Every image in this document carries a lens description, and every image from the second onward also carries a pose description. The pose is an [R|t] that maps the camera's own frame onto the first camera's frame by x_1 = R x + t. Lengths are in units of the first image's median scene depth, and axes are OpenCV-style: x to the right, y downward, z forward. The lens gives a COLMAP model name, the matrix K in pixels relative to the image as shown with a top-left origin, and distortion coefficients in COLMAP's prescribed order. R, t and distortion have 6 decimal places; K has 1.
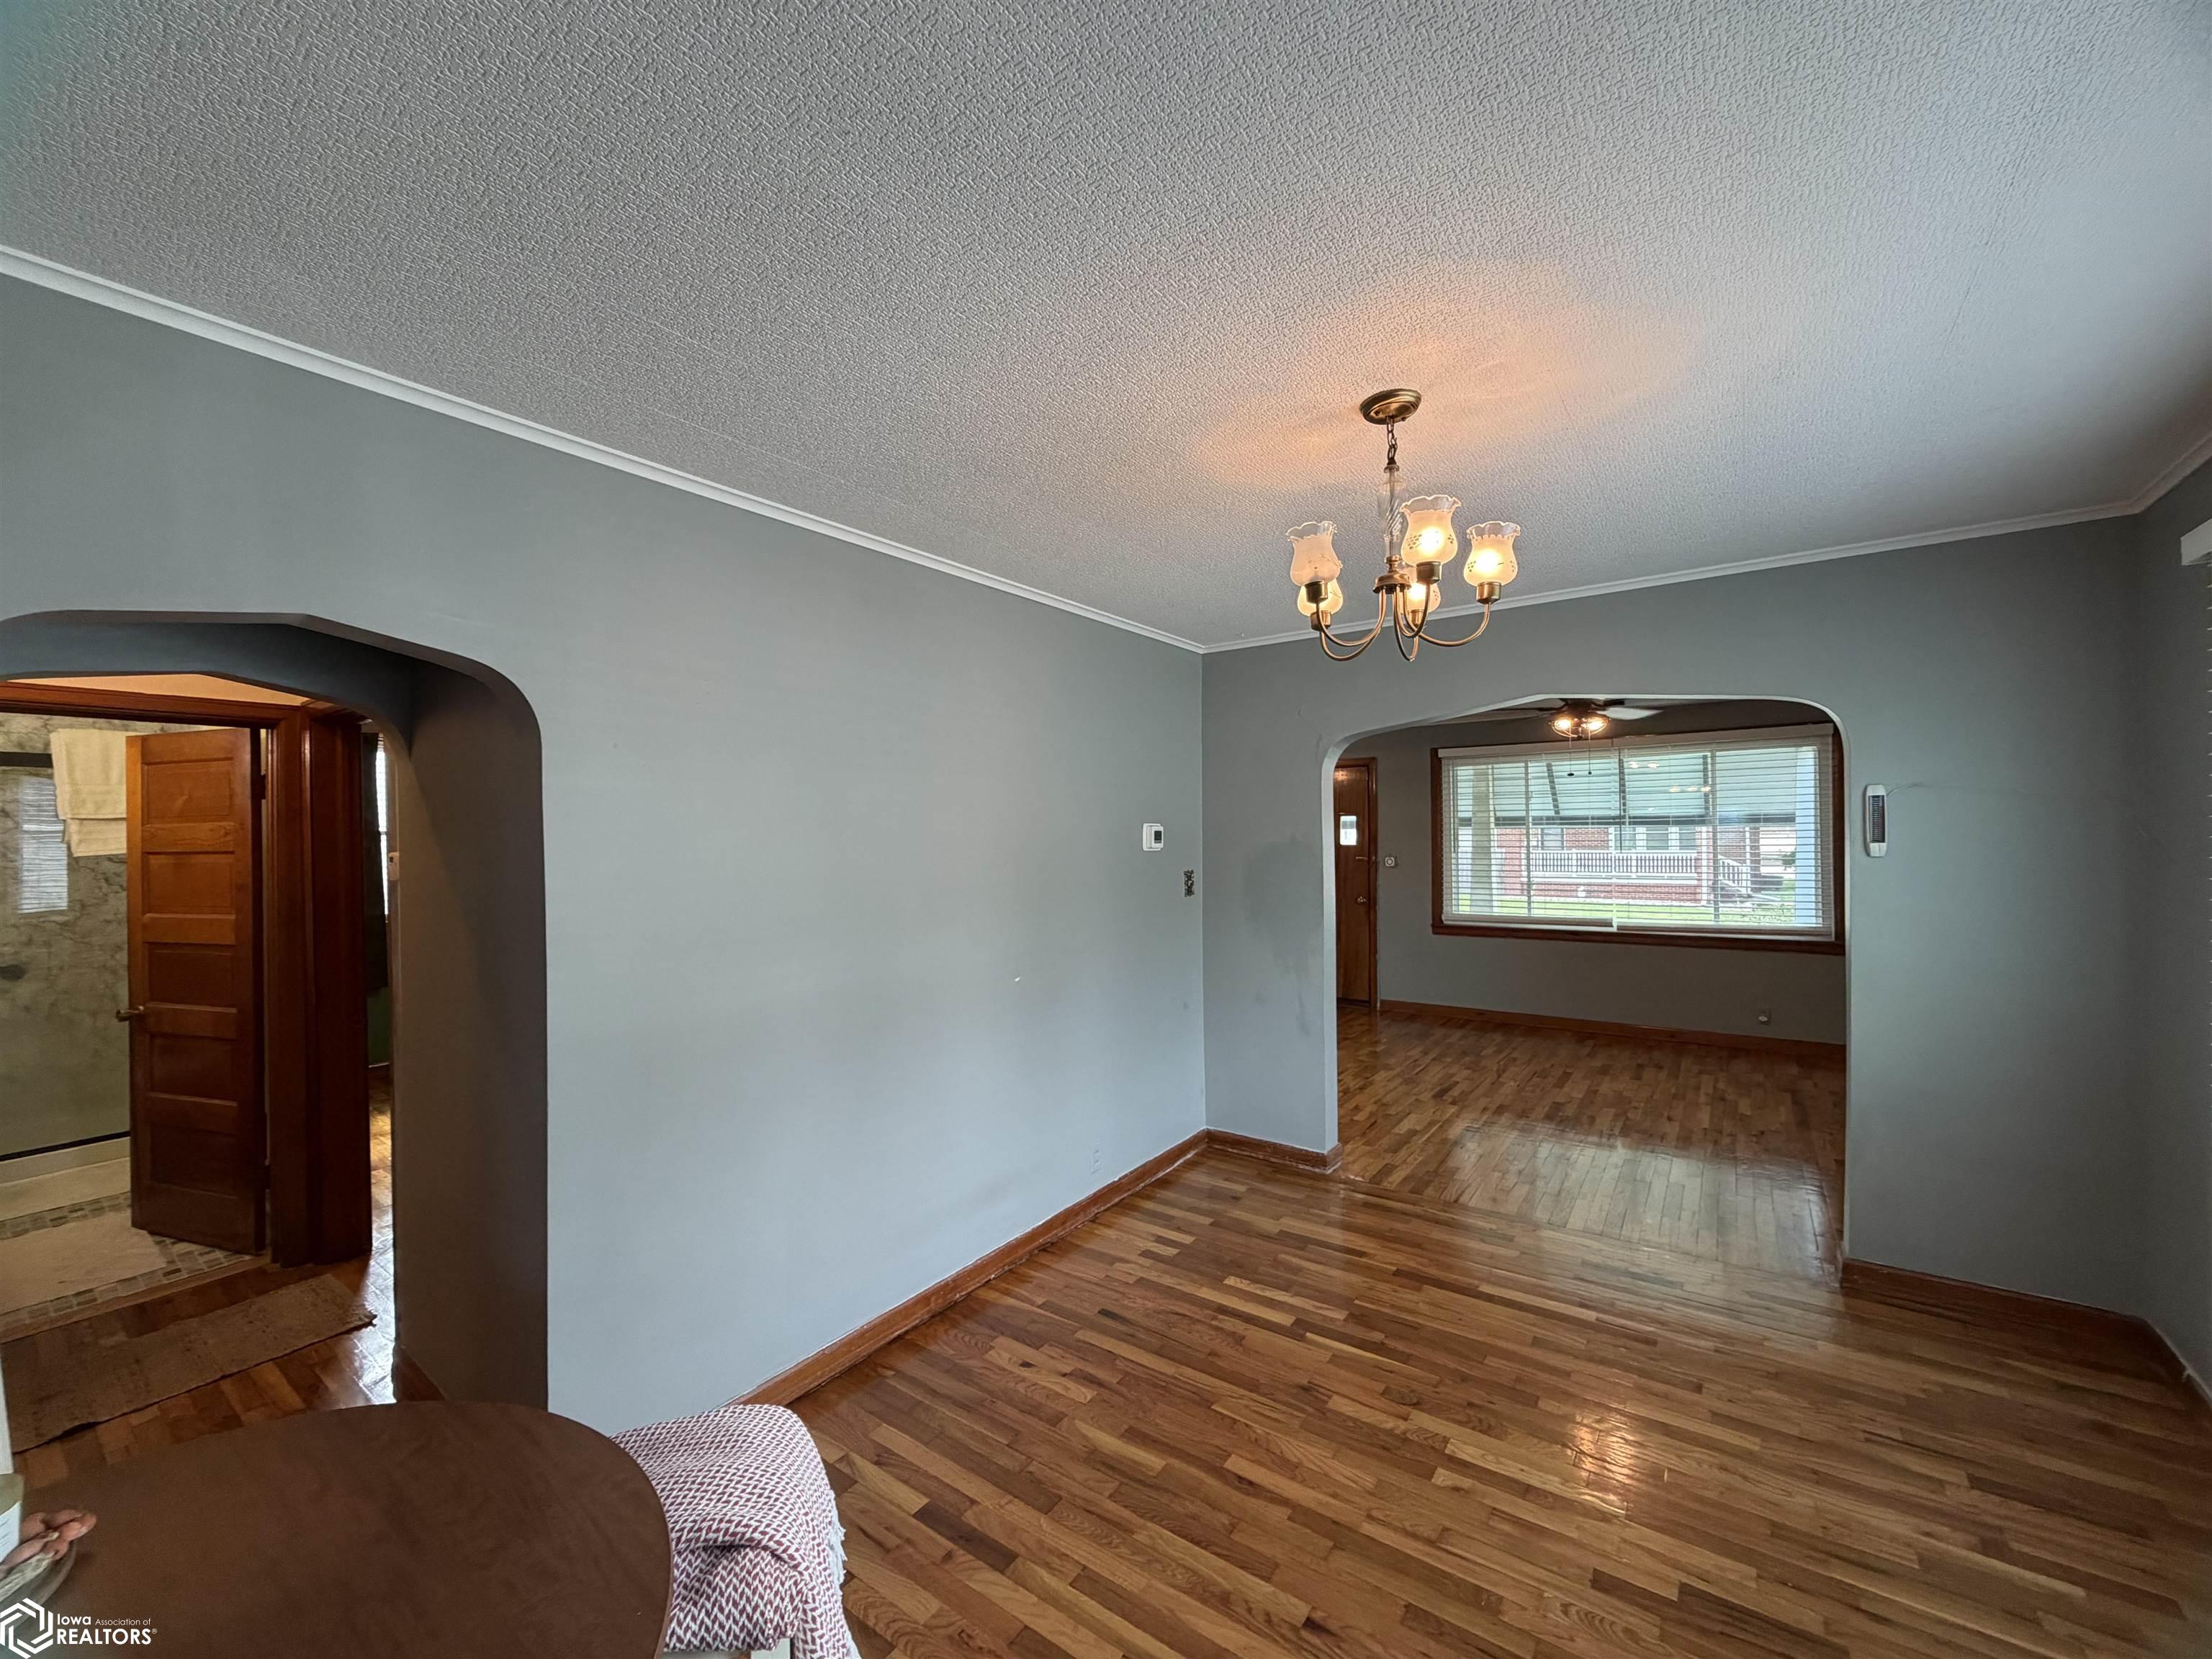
lens RADIAL K [[877.4, 0, 1099.0], [0, 877.4, 833.3], [0, 0, 1]] dist [-0.001762, 0.000307]
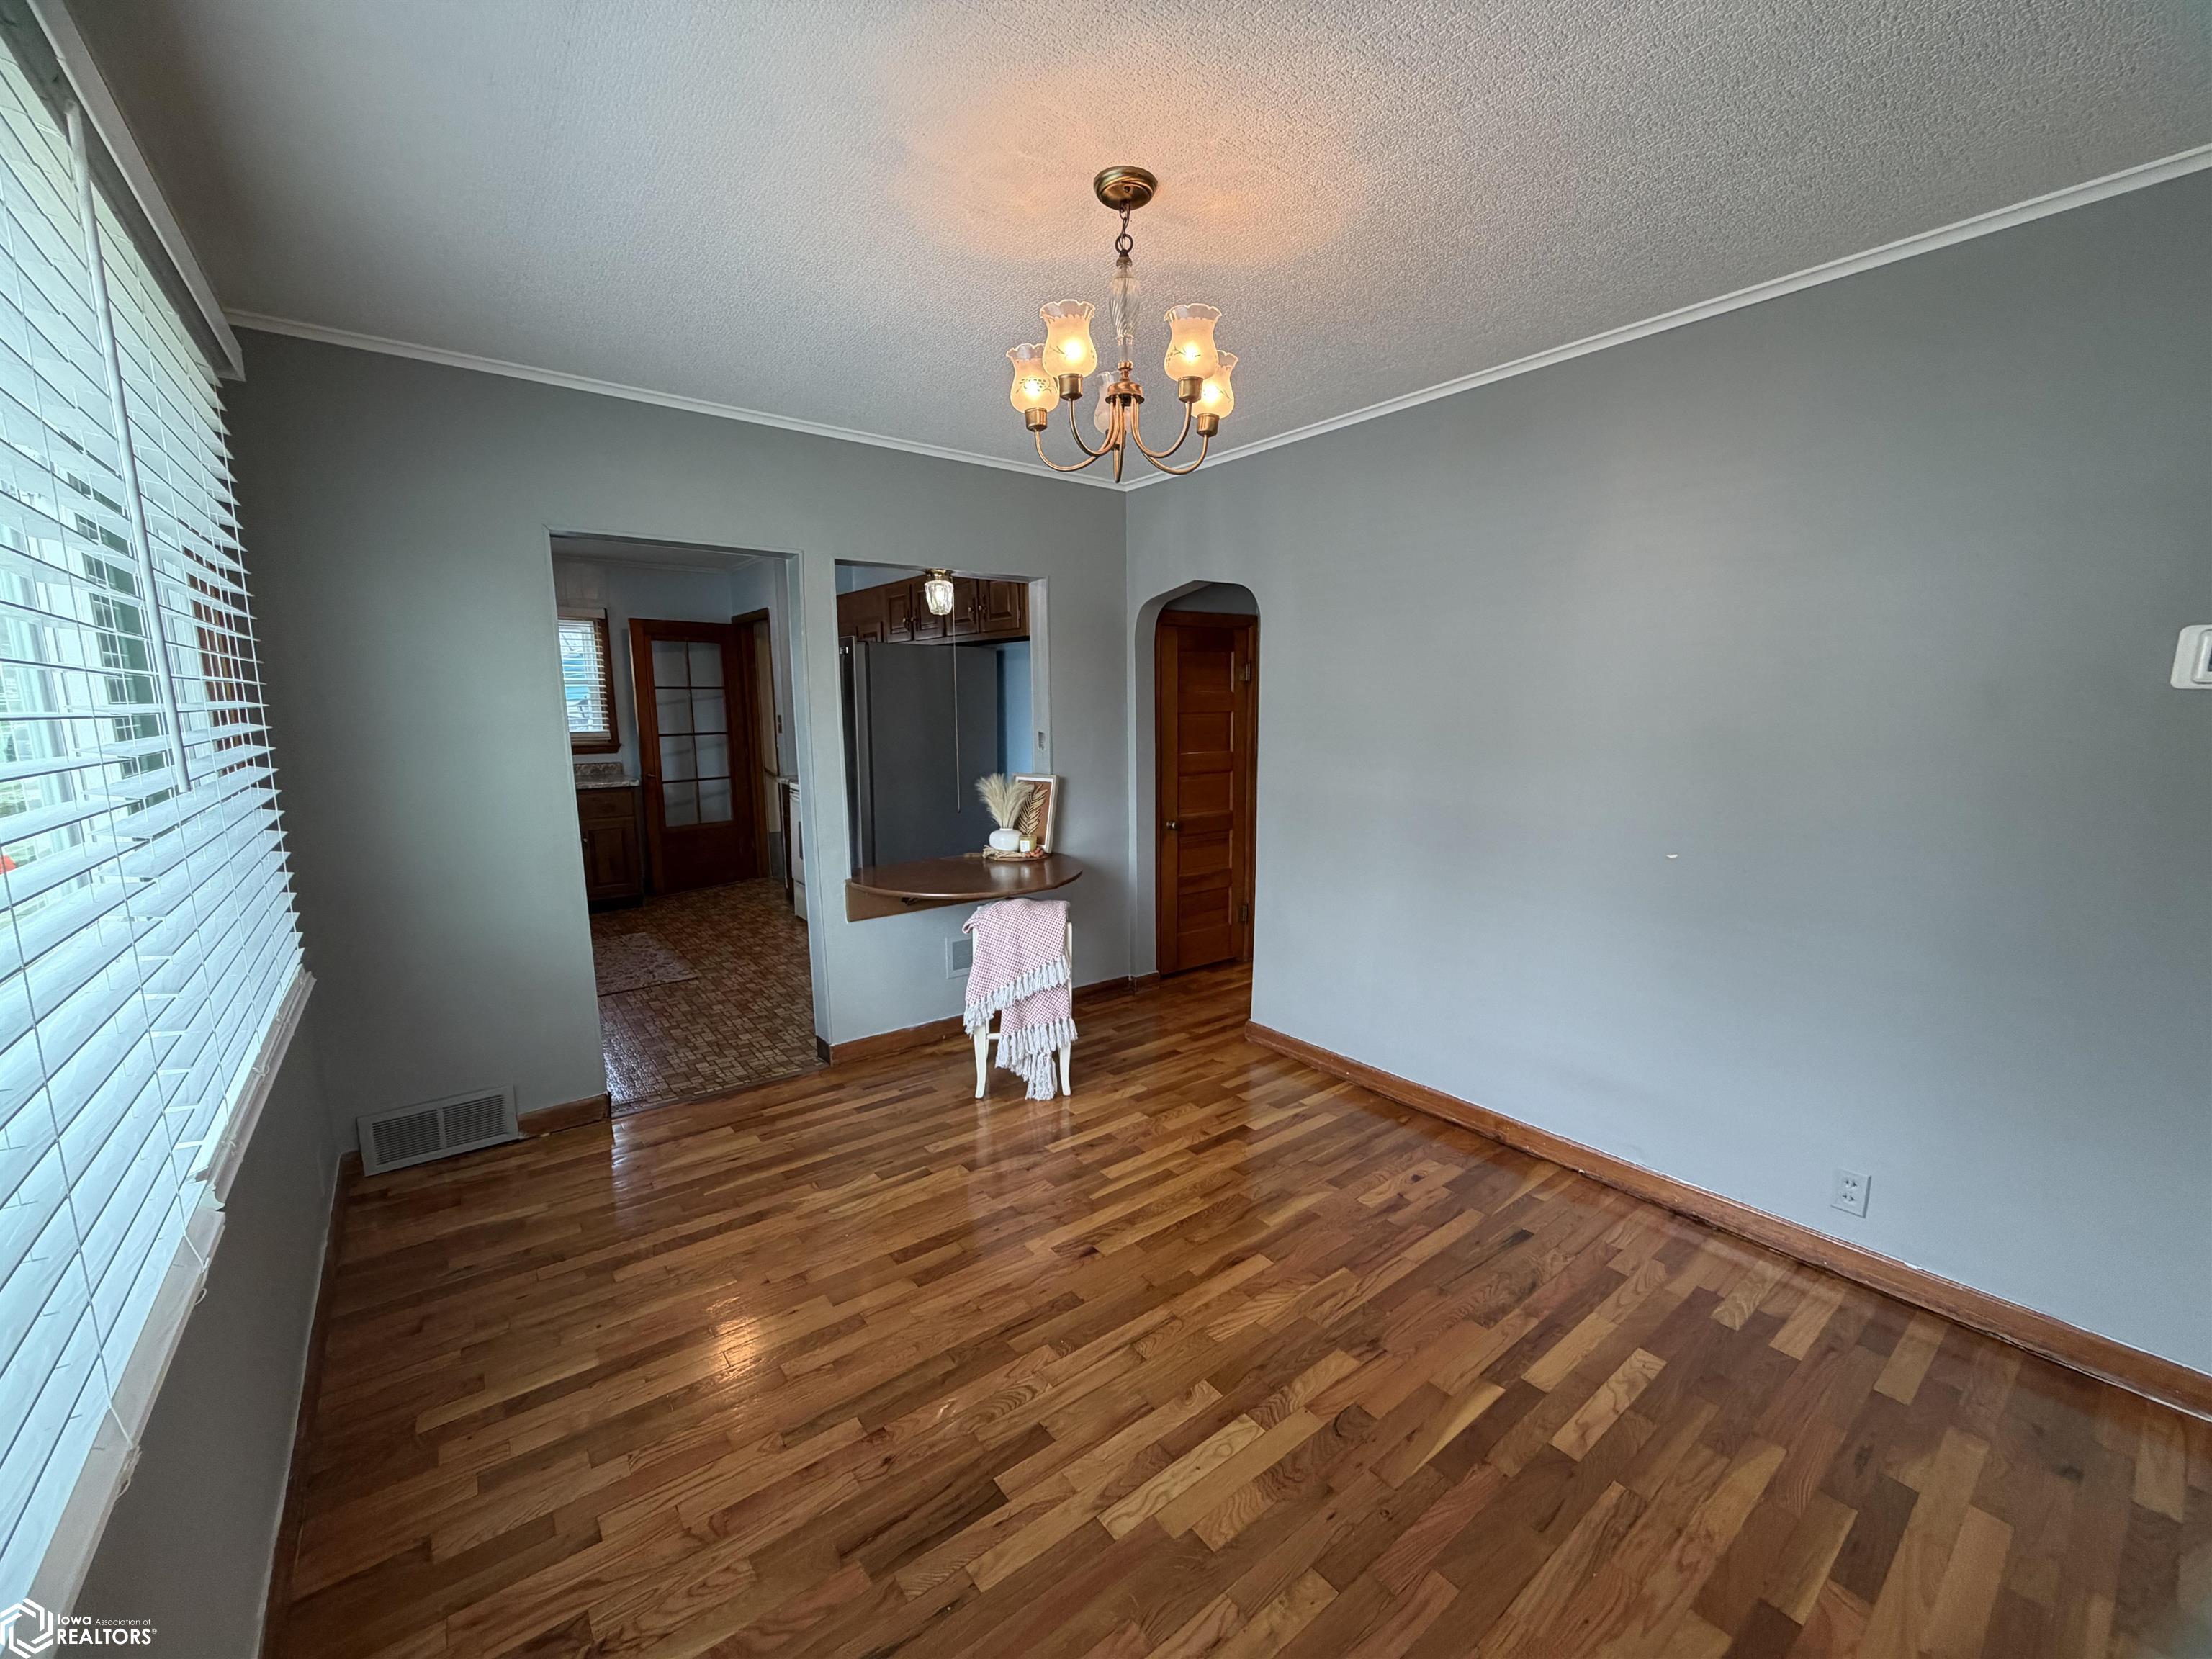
lens RADIAL K [[877.4, 0, 1099.0], [0, 877.4, 833.3], [0, 0, 1]] dist [-0.001762, 0.000307]
pose [[-0.281632, 0.156520, -0.946670, 0.844953], [0.009632, 0.987017, 0.160325, 0.021402], [0.959474, 0.036035, -0.279483, 0.804642]]
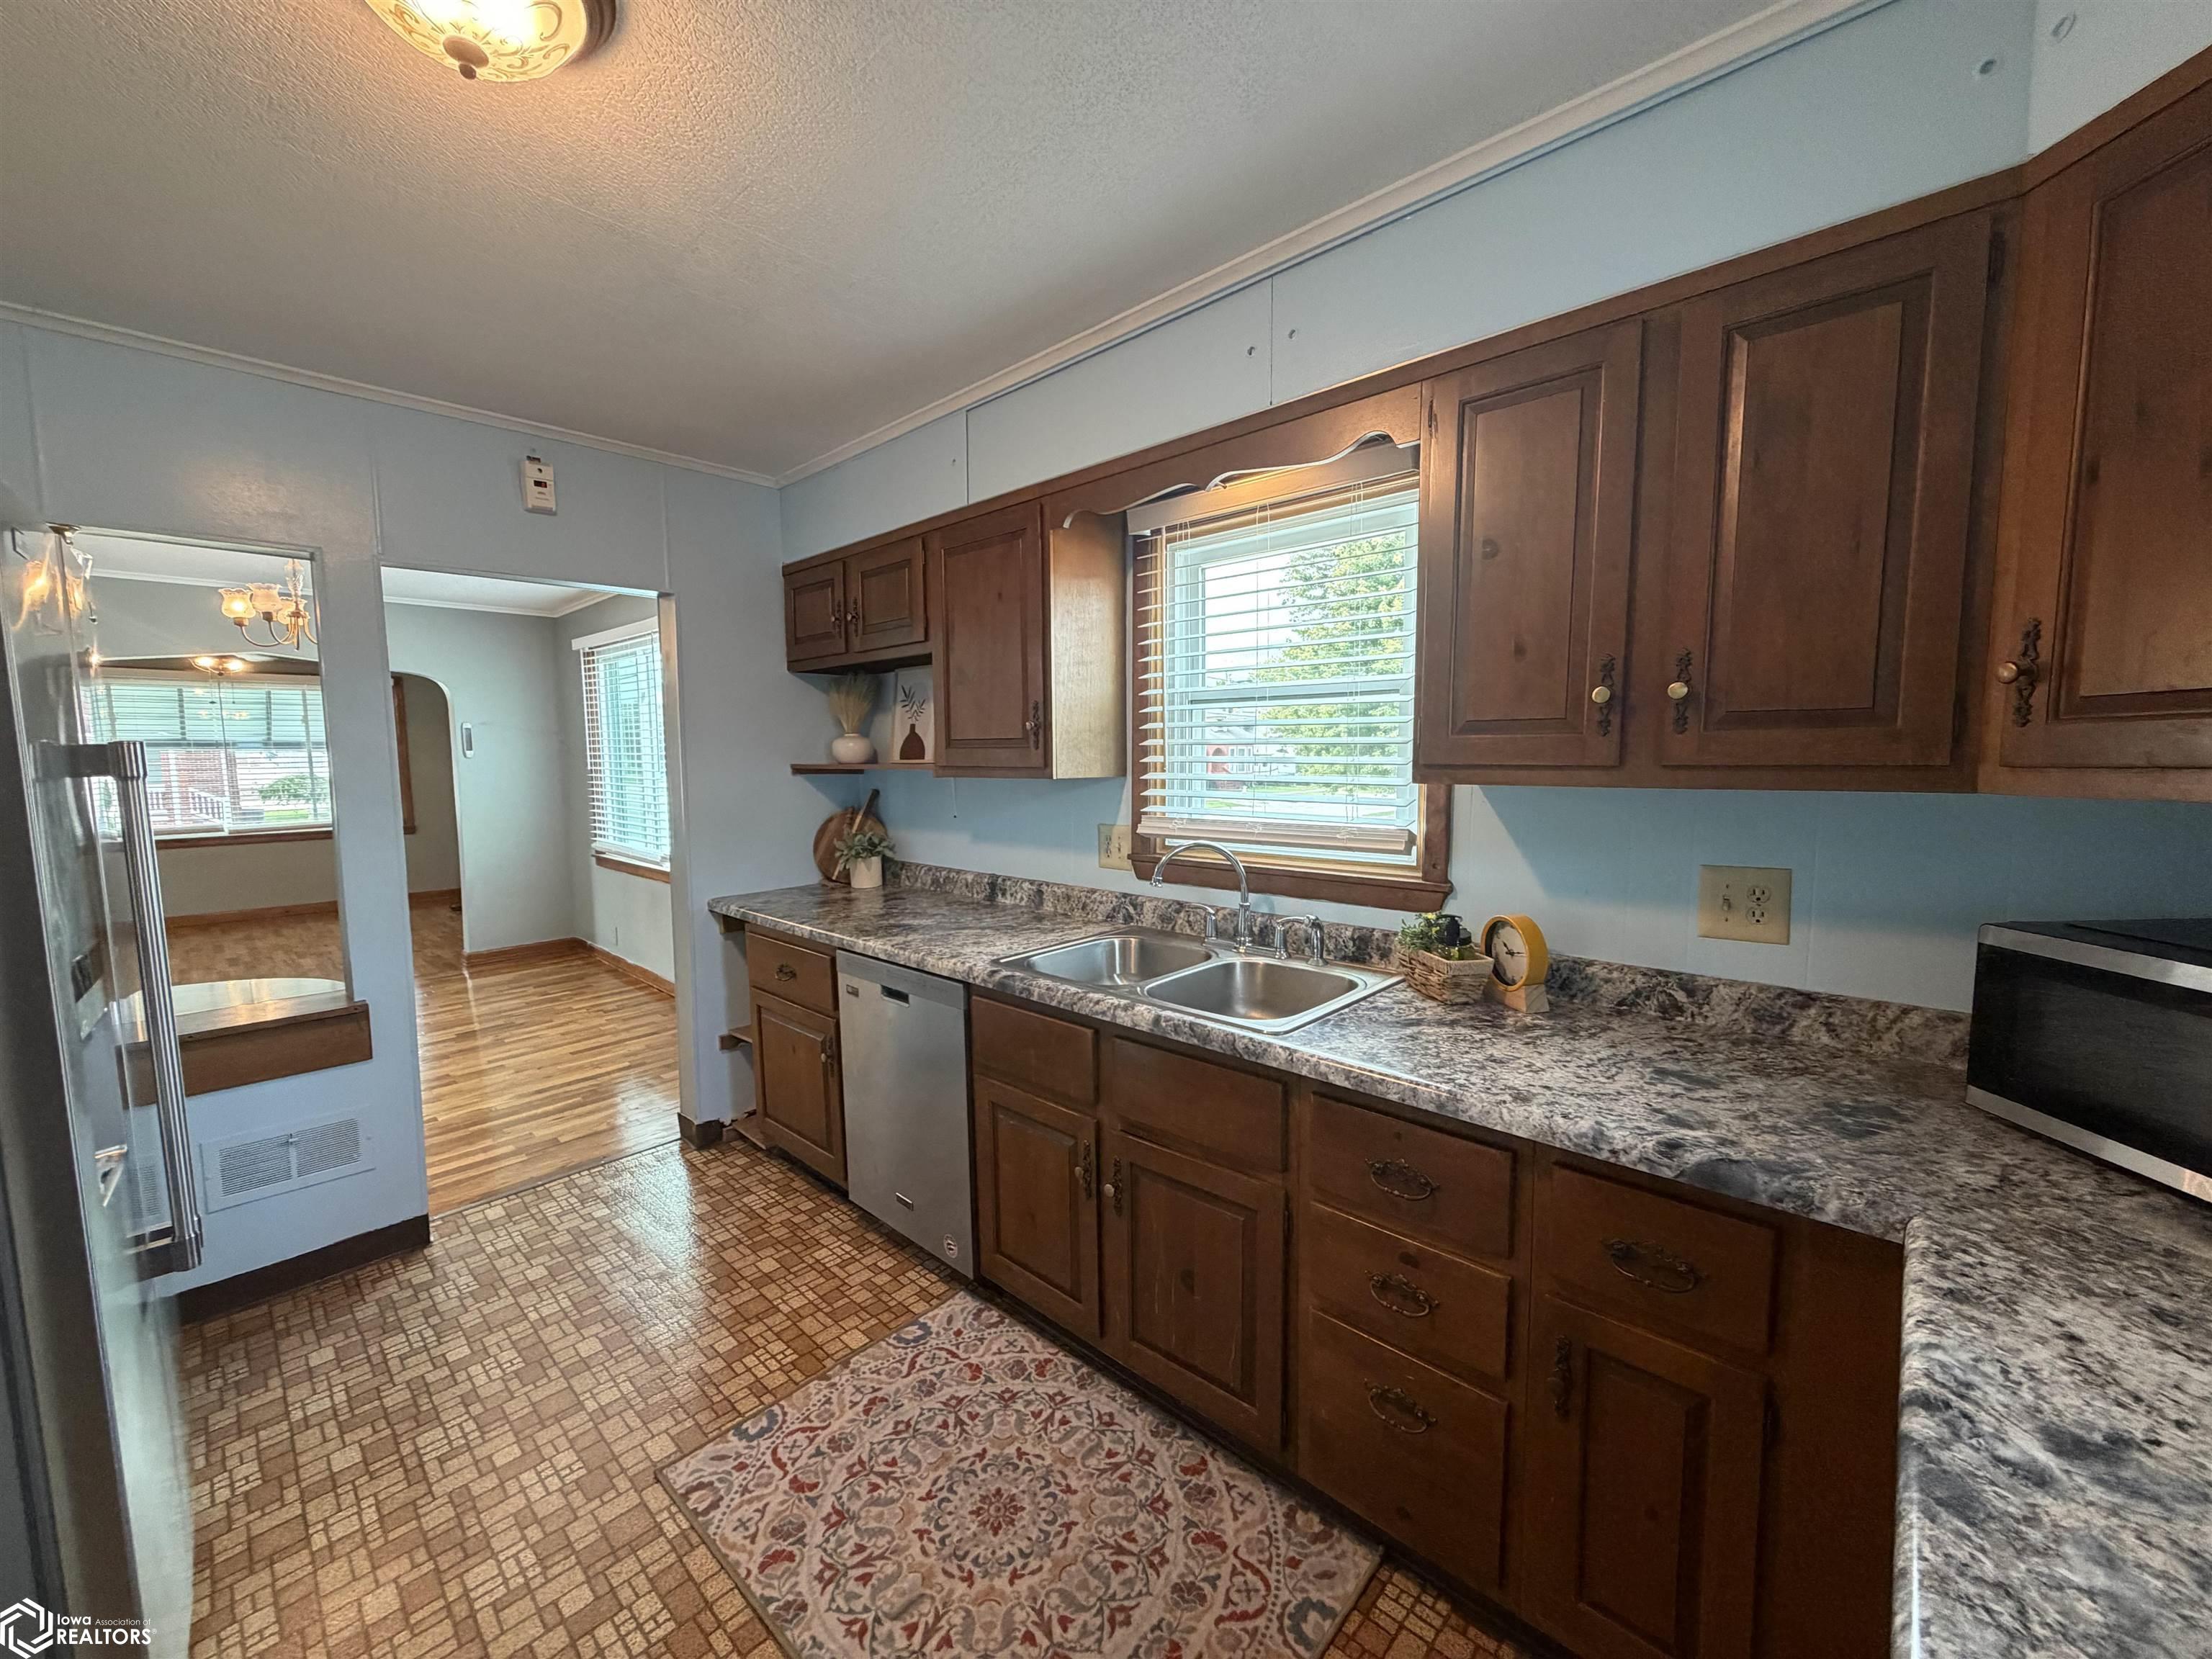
lens RADIAL K [[878.5, 0, 1093.4], [0, 878.5, 832.3], [0, 0, 1]] dist [0.001669, -0.000158]
pose [[0.135549, -0.073868, 0.988013, -0.956755], [0.005258, 0.997256, 0.073838, 0.055501], [-0.990757, -0.004814, 0.135565, -0.721408]]
